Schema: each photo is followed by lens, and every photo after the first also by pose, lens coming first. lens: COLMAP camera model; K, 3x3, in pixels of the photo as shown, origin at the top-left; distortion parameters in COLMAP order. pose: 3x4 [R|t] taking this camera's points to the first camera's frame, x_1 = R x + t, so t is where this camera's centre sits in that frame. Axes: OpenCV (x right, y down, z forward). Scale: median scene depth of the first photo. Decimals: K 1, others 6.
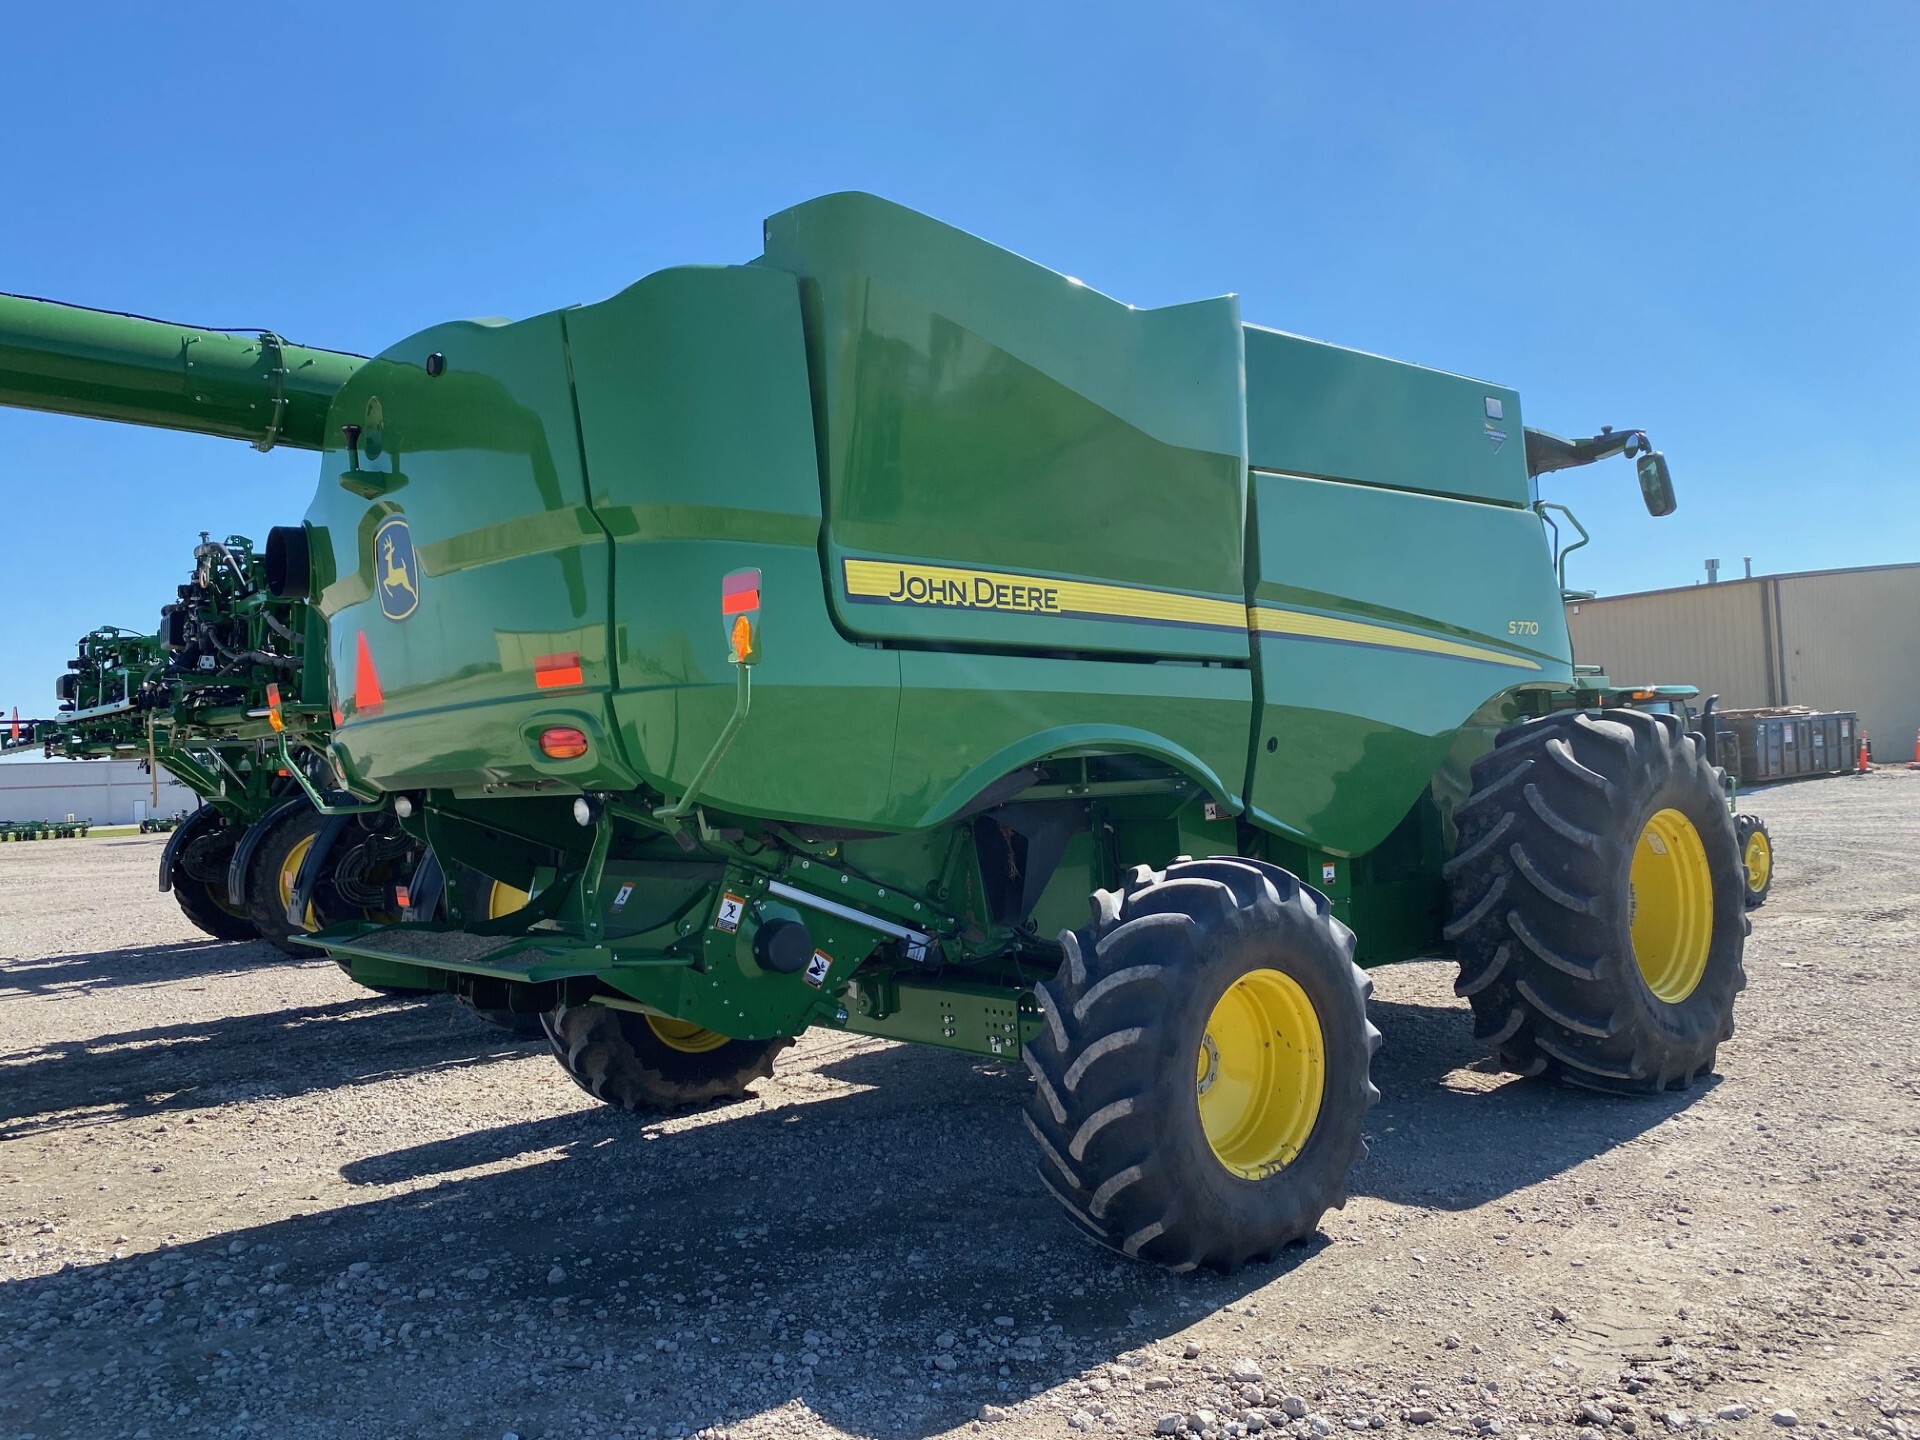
lens RADIAL K [[1456.6, 0, 949.8], [0, 1456.6, 745.2], [0, 0, 1]] dist [0.087229, -0.177718]
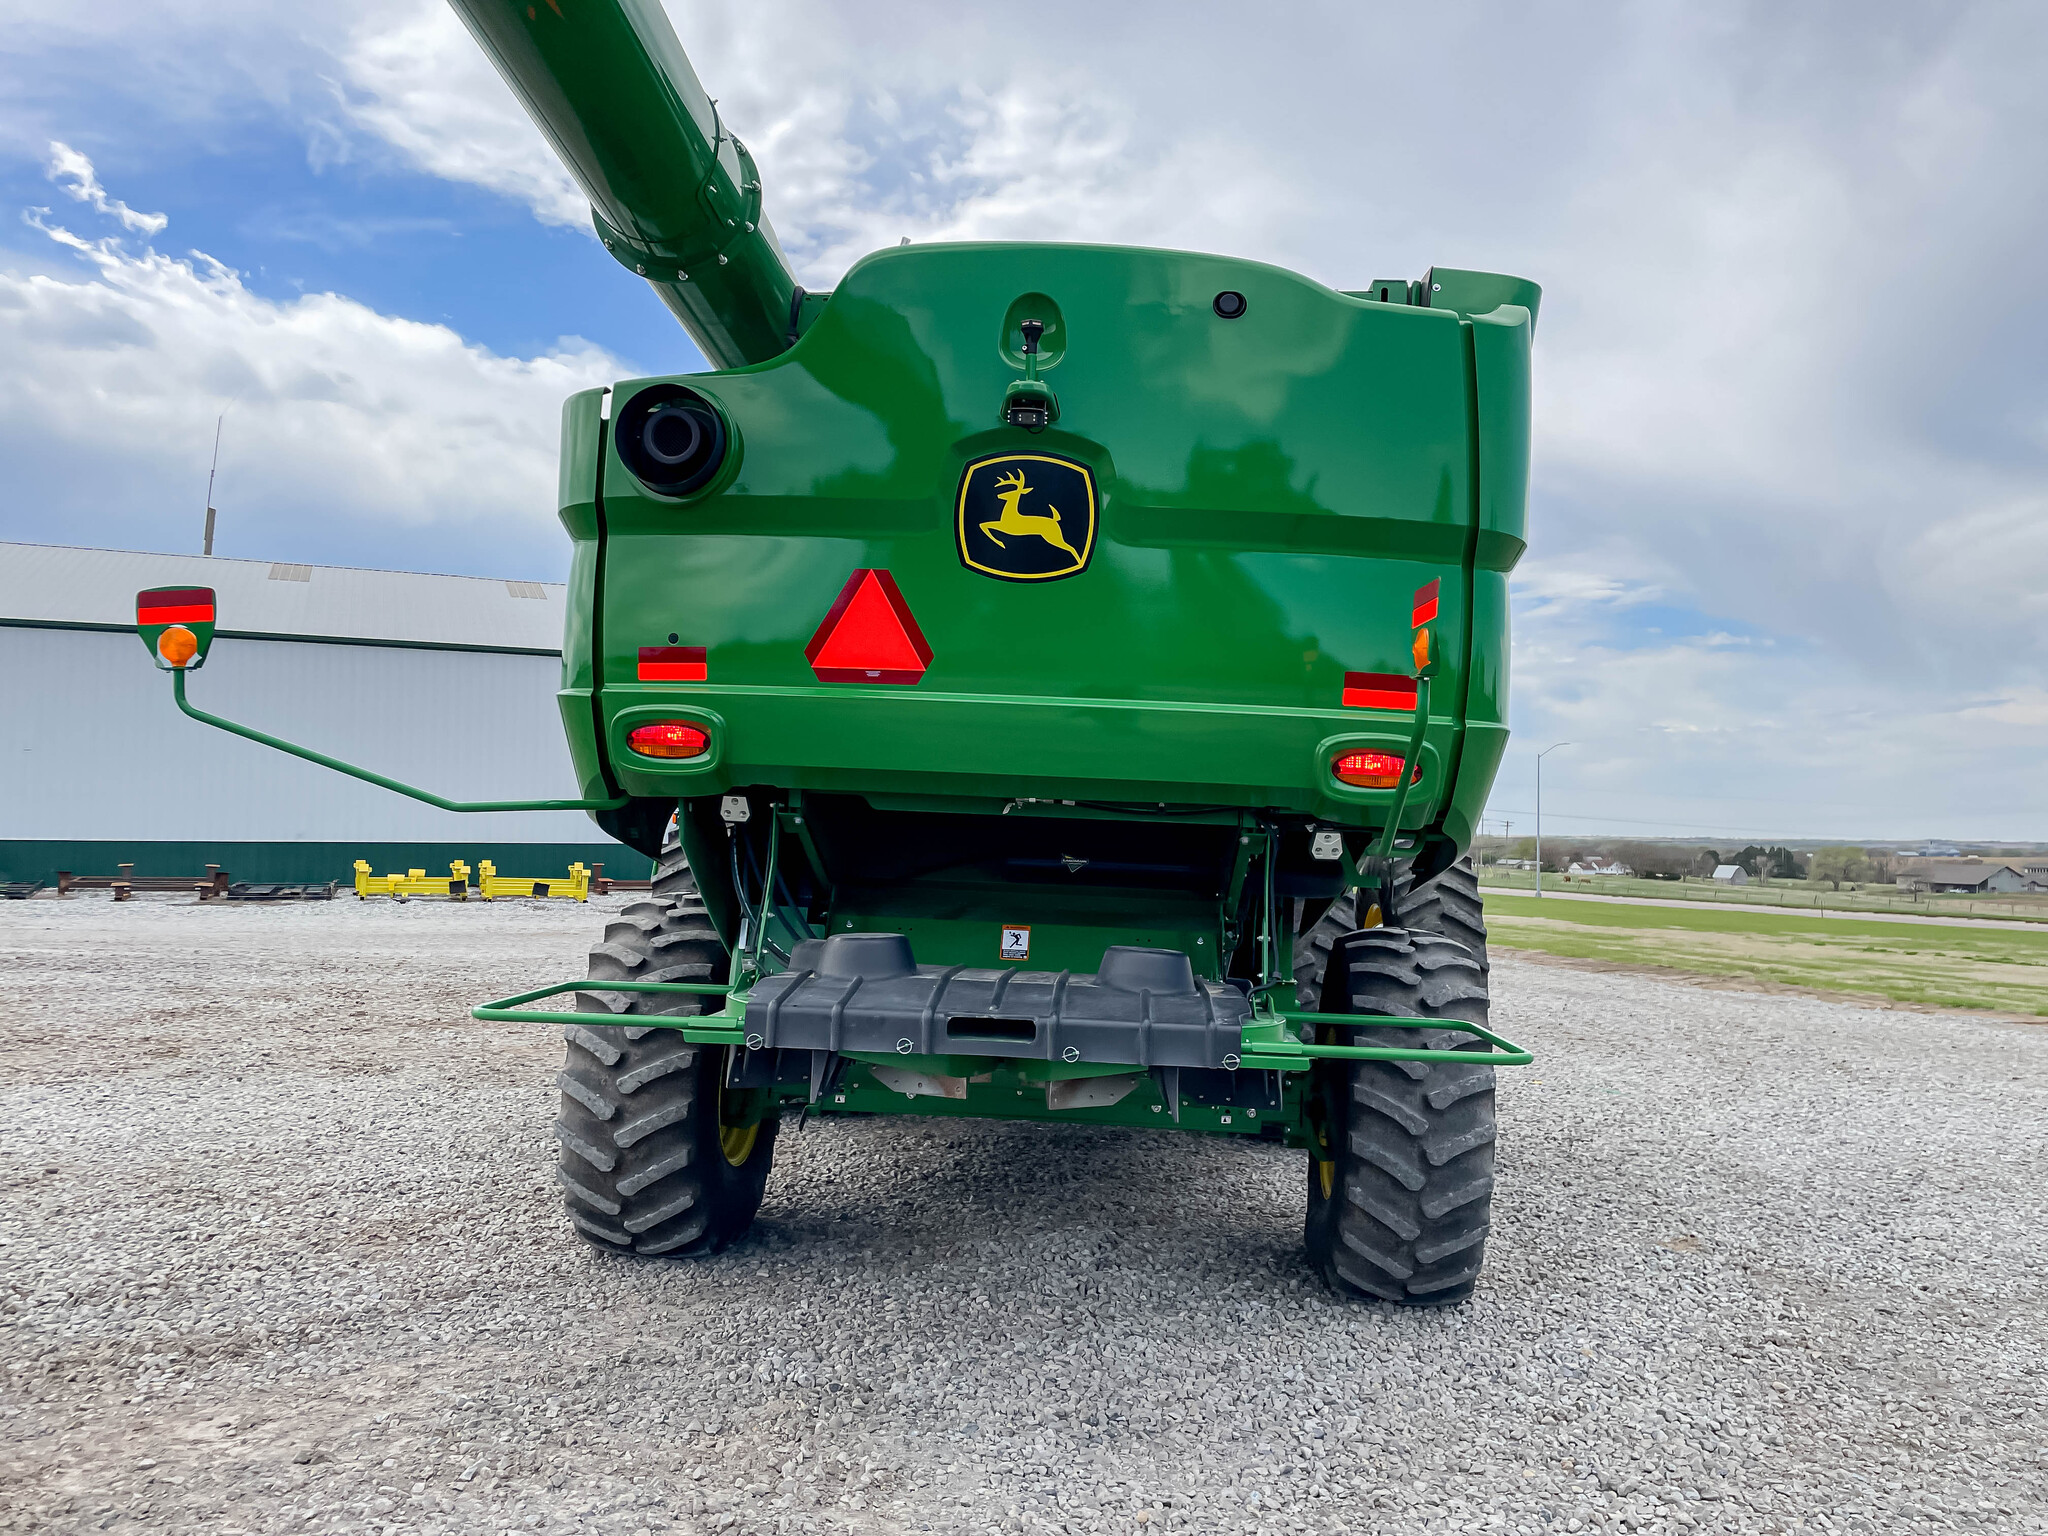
lens RADIAL K [[1570.3, 0, 1018.1], [0, 1570.3, 763.3], [0, 0, 1]] dist [0.085775, -0.108505]
pose [[0.696614, 0.125907, 0.706312, -0.858136], [-0.090512, 0.992038, -0.087572, 0.077633], [-0.711714, -0.002926, 0.702464, 0.365825]]
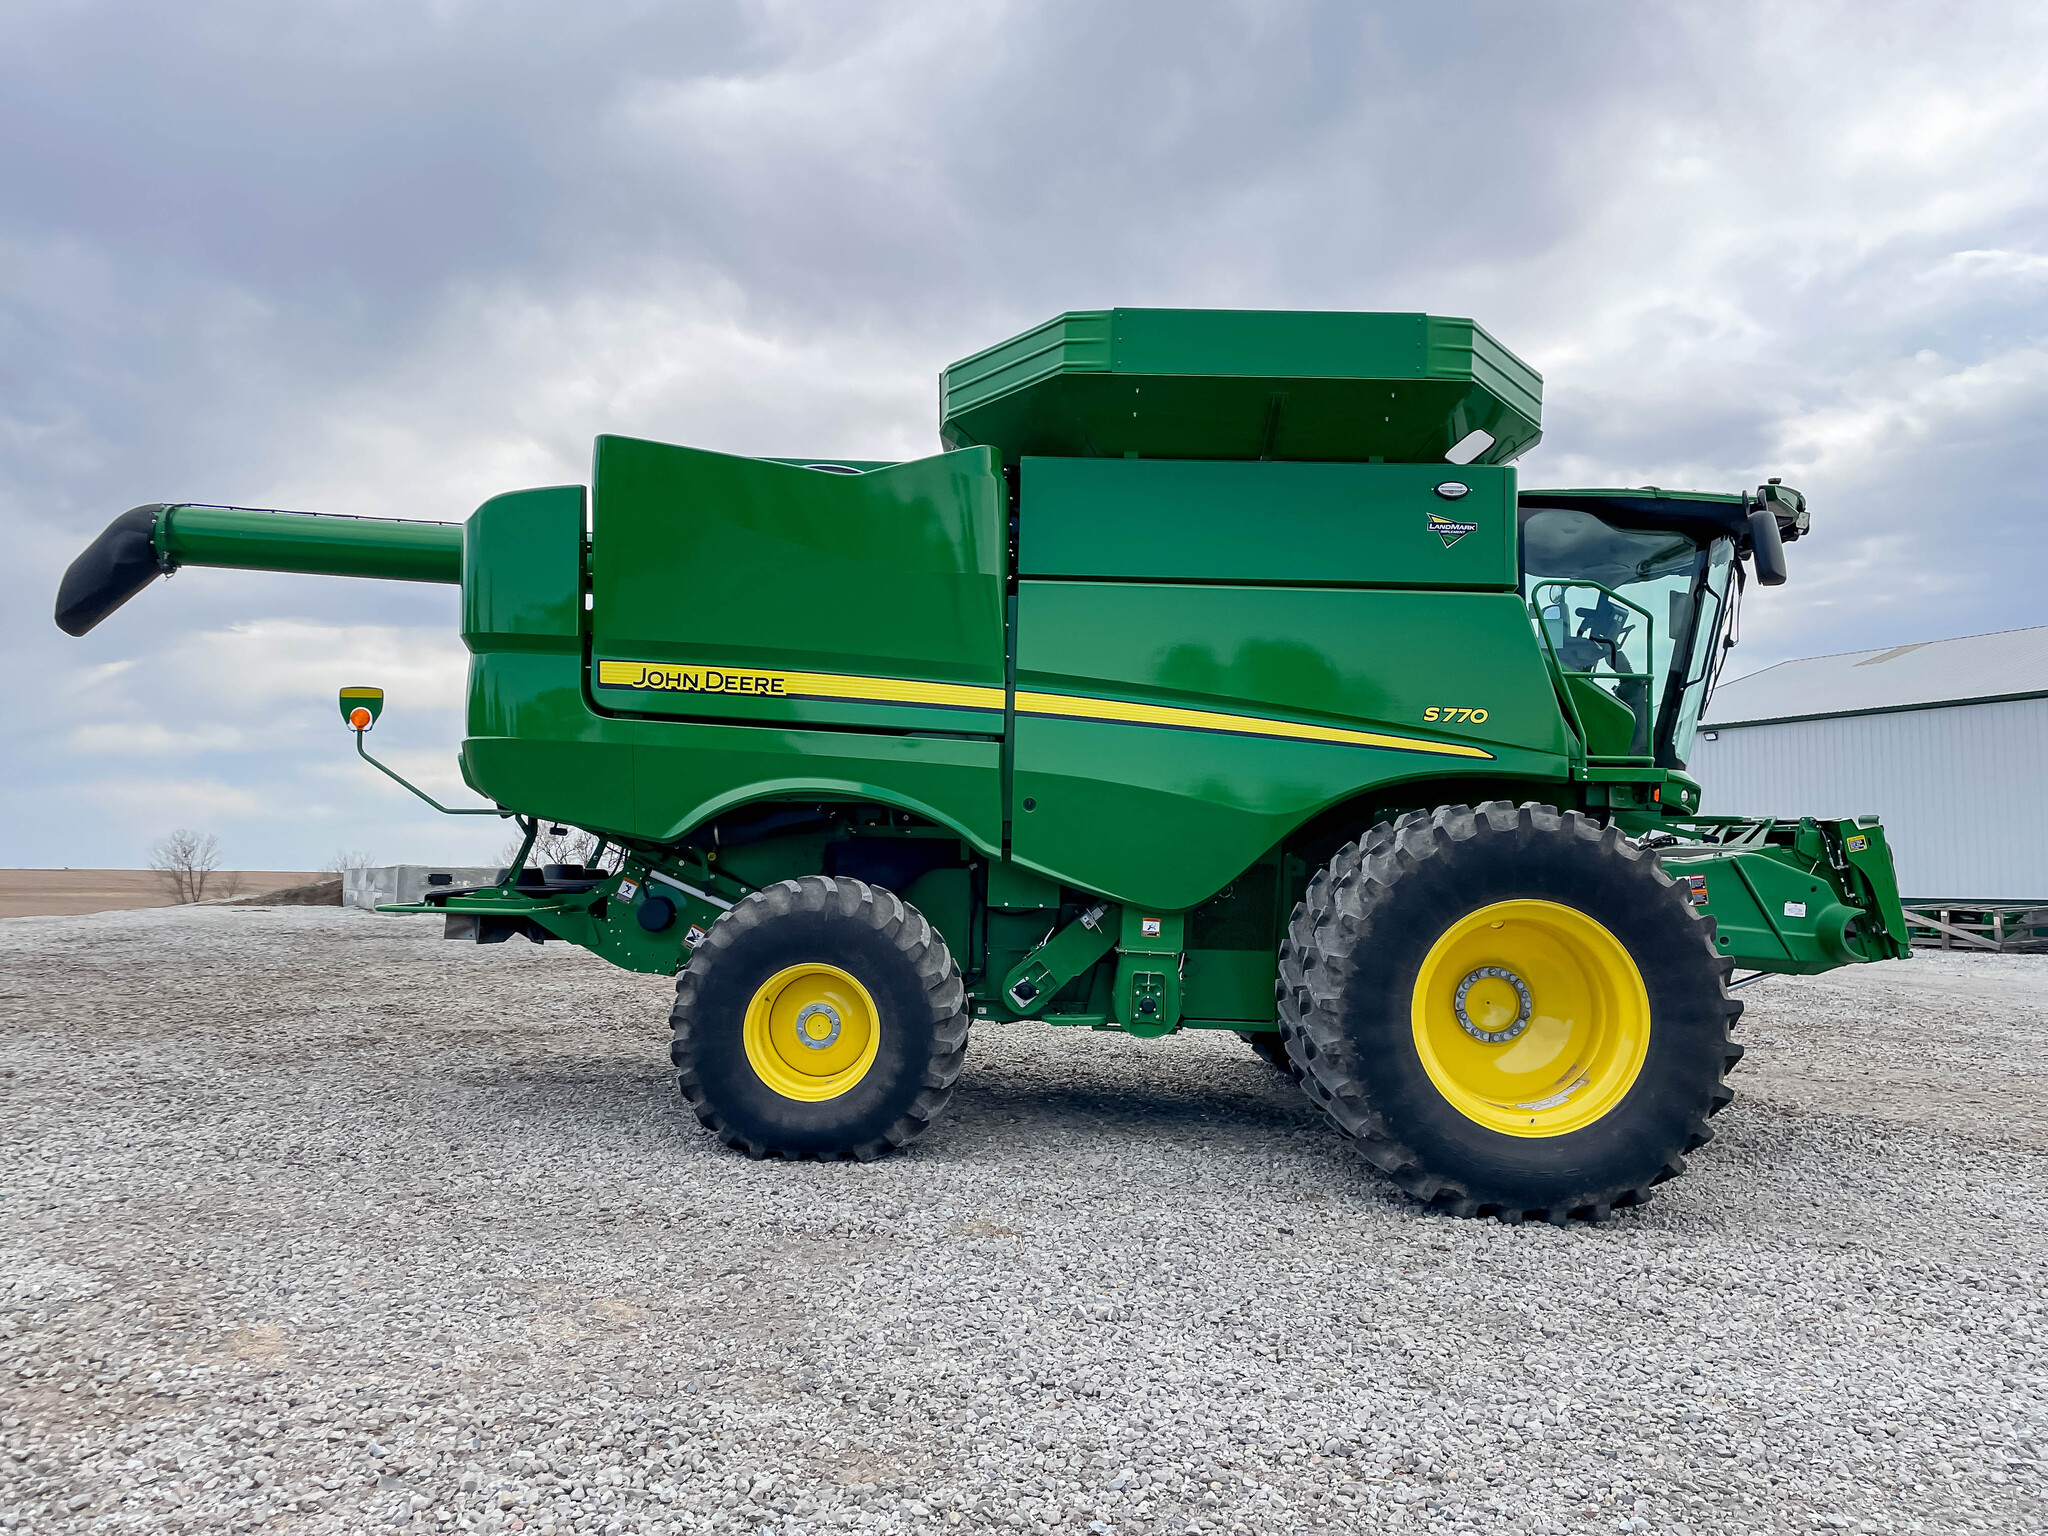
lens RADIAL K [[1570.3, 0, 1018.1], [0, 1570.3, 763.3], [0, 0, 1]] dist [0.085775, -0.108505]
pose [[0.724896, 0.041858, -0.687586, 1.157610], [-0.062820, 0.998010, -0.005473, -0.028936], [0.685988, 0.047162, 0.726083, 0.058903]]
